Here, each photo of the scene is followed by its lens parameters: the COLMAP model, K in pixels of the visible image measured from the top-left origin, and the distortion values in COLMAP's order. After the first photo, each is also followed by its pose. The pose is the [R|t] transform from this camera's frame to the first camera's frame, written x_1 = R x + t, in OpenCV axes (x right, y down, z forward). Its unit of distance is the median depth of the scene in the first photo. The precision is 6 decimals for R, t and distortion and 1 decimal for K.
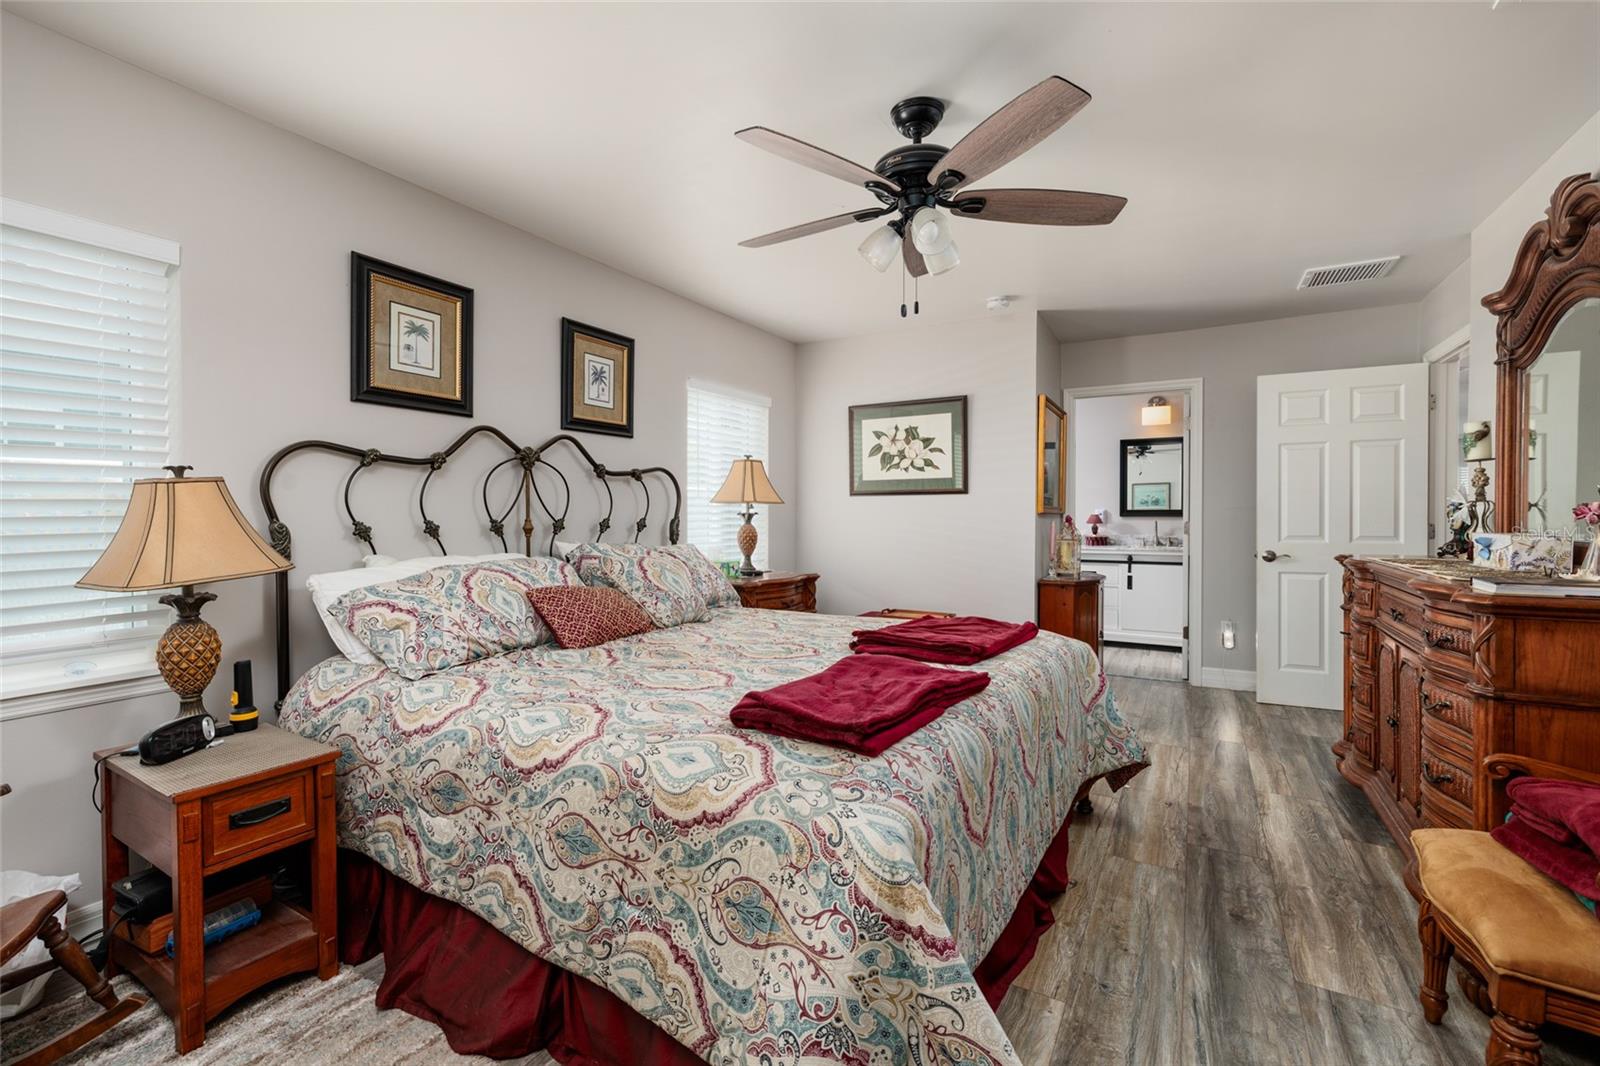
lens RADIAL K [[682.5, 0, 800.0], [0, 682.5, 520.4], [0, 0, 1]] dist [-0.000161, 0.000123]
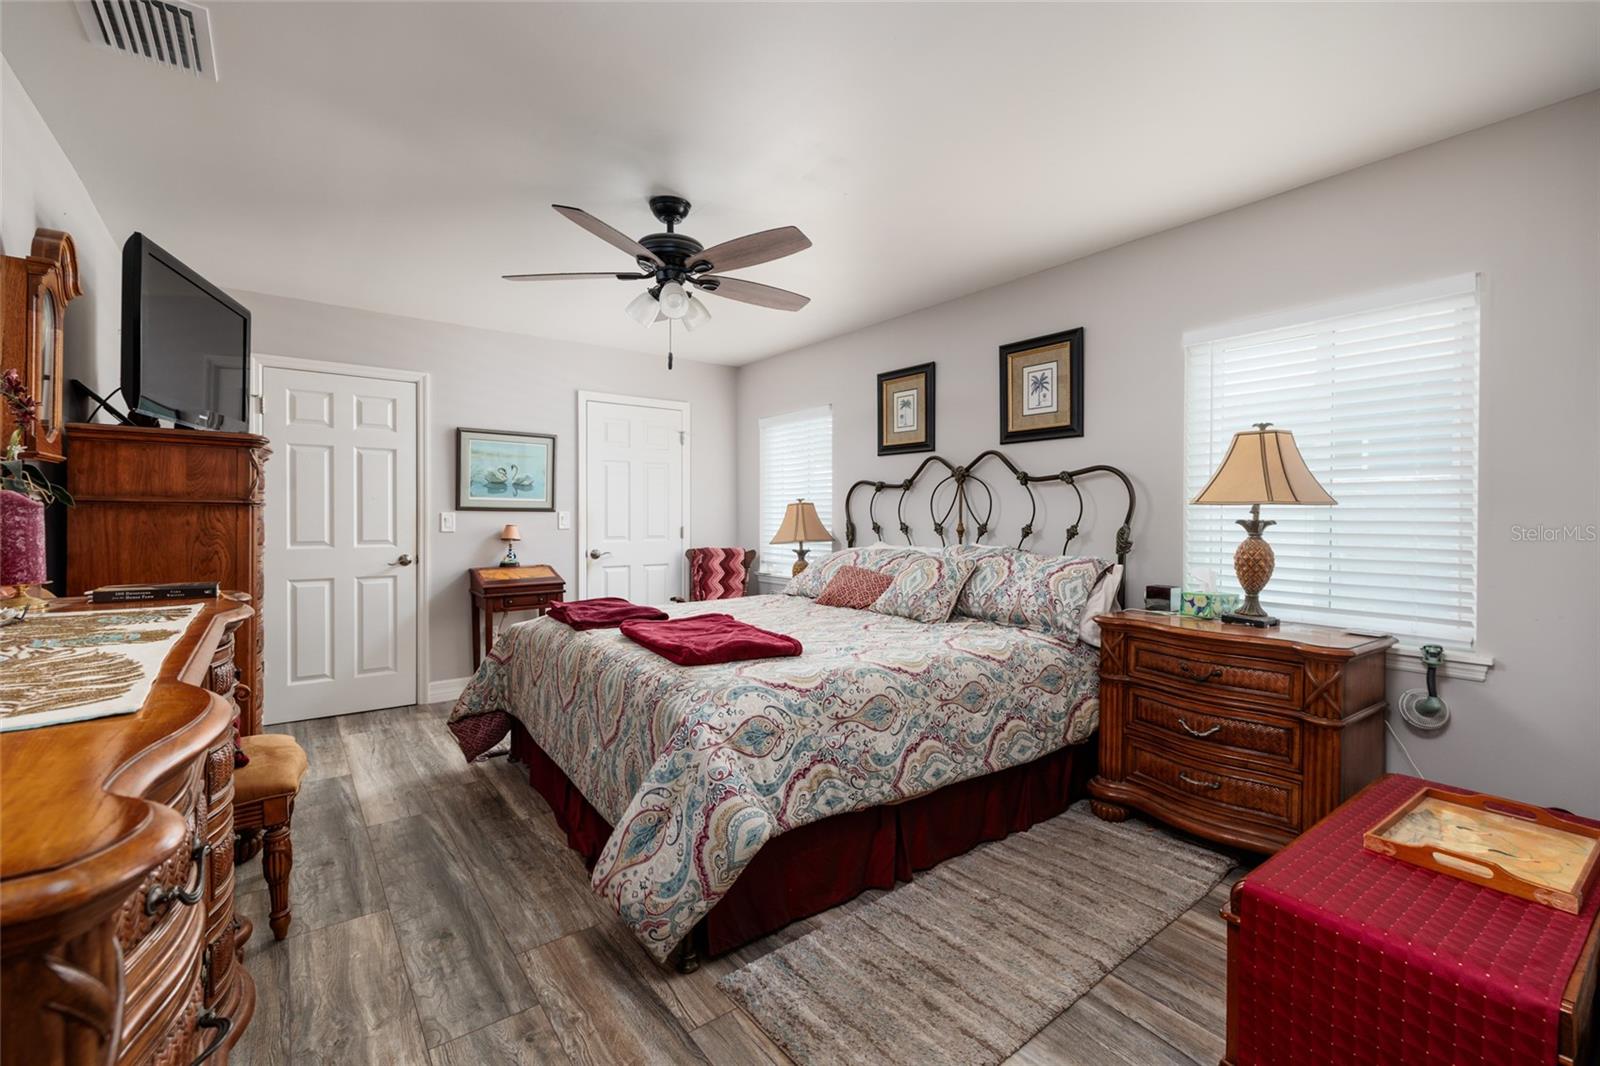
lens RADIAL K [[682.5, 0, 800.0], [0, 682.5, 520.4], [0, 0, 1]] dist [-0.000161, 0.000123]
pose [[-0.380111, 0.004401, -0.924931, 0.817926], [-0.015523, 0.999817, 0.011137, -0.014851], [0.924811, 0.018591, -0.379973, 1.110489]]
